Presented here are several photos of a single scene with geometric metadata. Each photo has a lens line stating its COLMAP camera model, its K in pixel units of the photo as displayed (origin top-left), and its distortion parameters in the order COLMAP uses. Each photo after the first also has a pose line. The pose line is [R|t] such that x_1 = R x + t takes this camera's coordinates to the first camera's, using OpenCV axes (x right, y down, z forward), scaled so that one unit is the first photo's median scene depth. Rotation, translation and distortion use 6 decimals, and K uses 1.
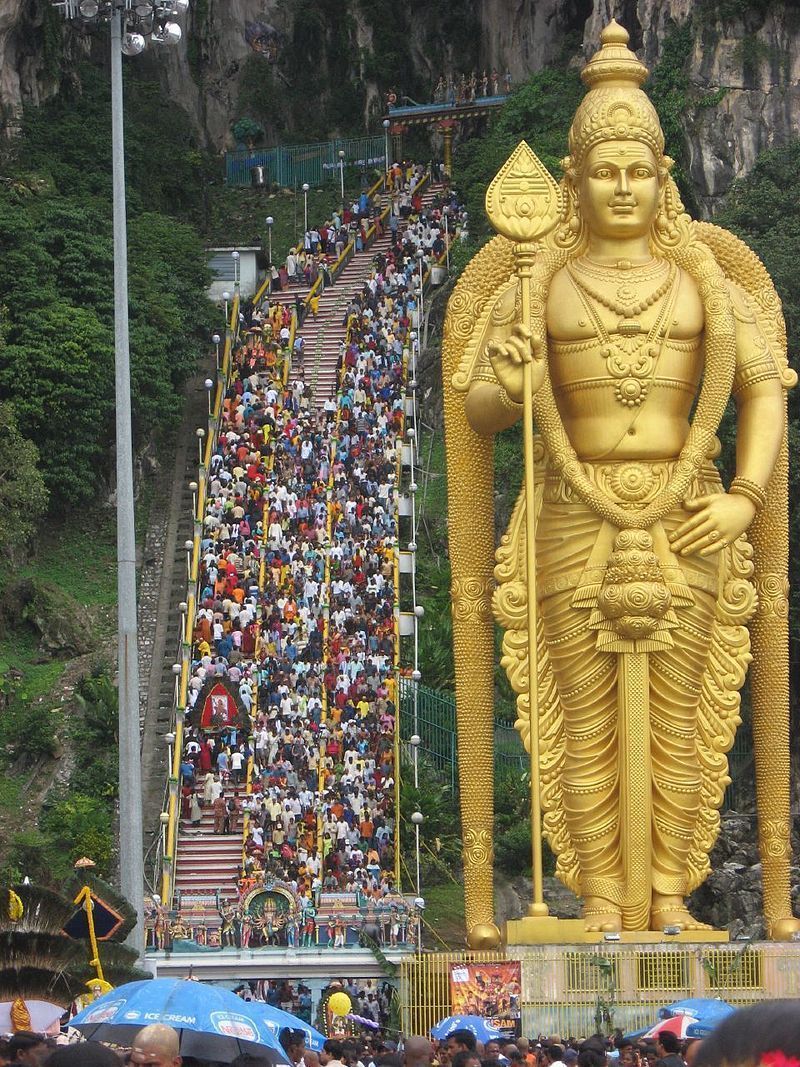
lens RADIAL K [[4417.8, 0, 400.0], [0, 4417.8, 533.5], [0, 0, 1]] dist [0.066298, 3.420378]
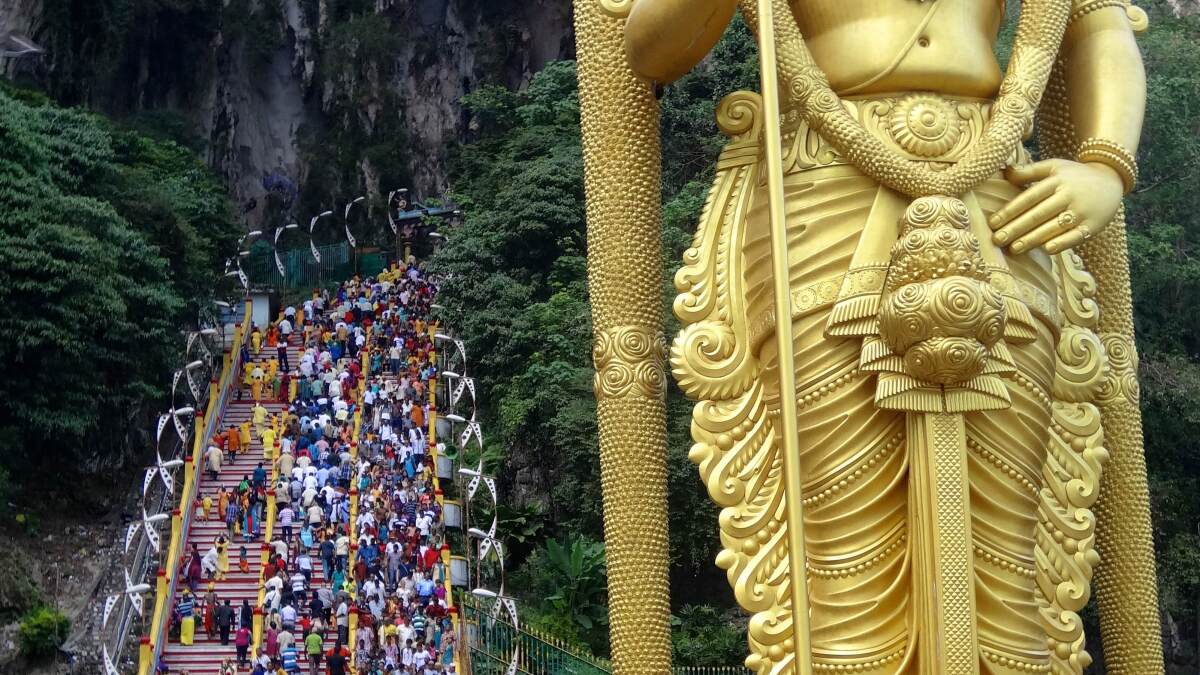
lens RADIAL K [[2327.0, 0, 600.0], [0, 2327.0, 337.5], [0, 0, 1]] dist [-0.025431, 0.121329]
pose [[0.993872, 0.020486, 0.108621, -0.022297], [0.003230, 0.976873, -0.213795, 0.079787], [-0.110489, 0.212836, 0.970821, 0.707347]]
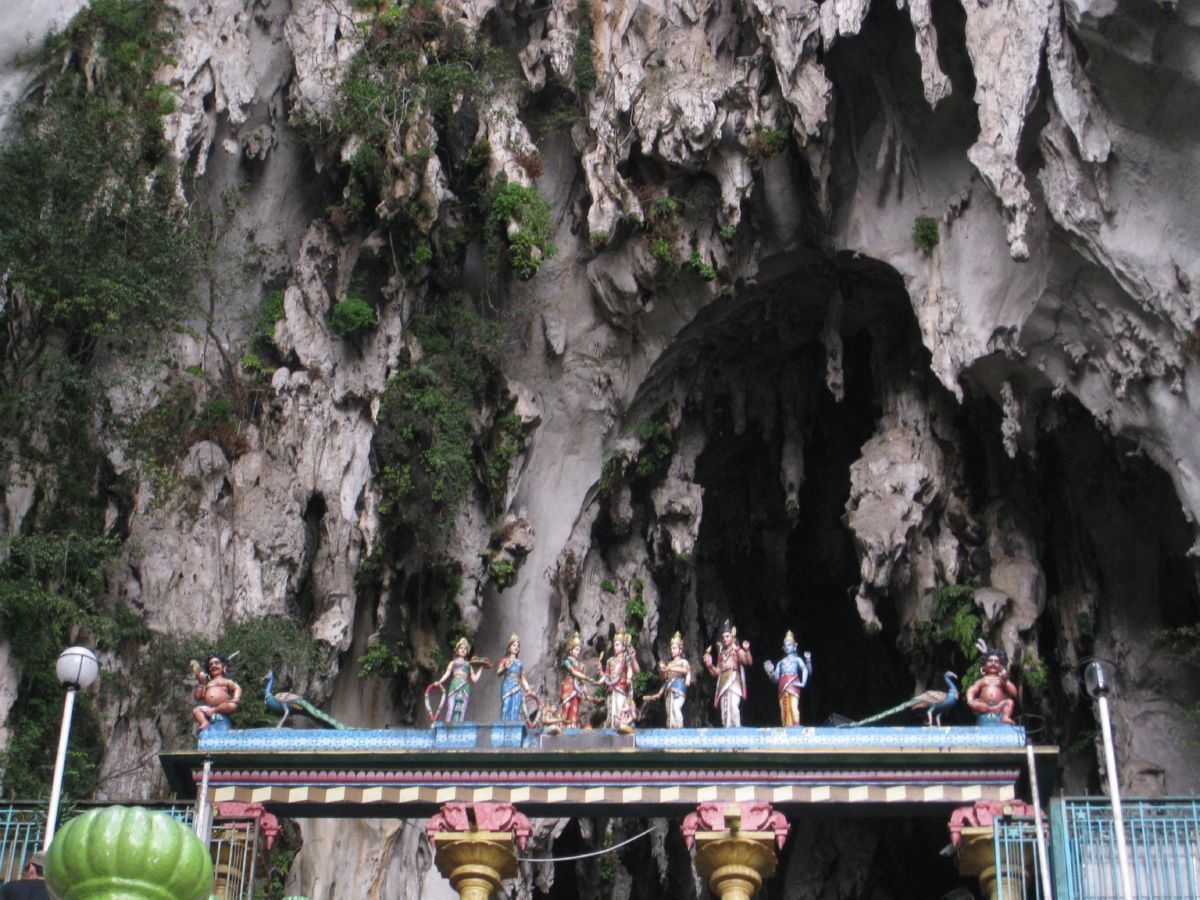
lens RADIAL K [[2524.5, 0, 600.0], [0, 2524.5, 450.0], [0, 0, 1]] dist [-0.120750, -0.226800]
pose [[0.921201, 0.270764, 0.279421, -0.033671], [-0.082453, 0.837683, -0.539897, -0.066595], [-0.380251, 0.474315, 0.793999, 1.362609]]
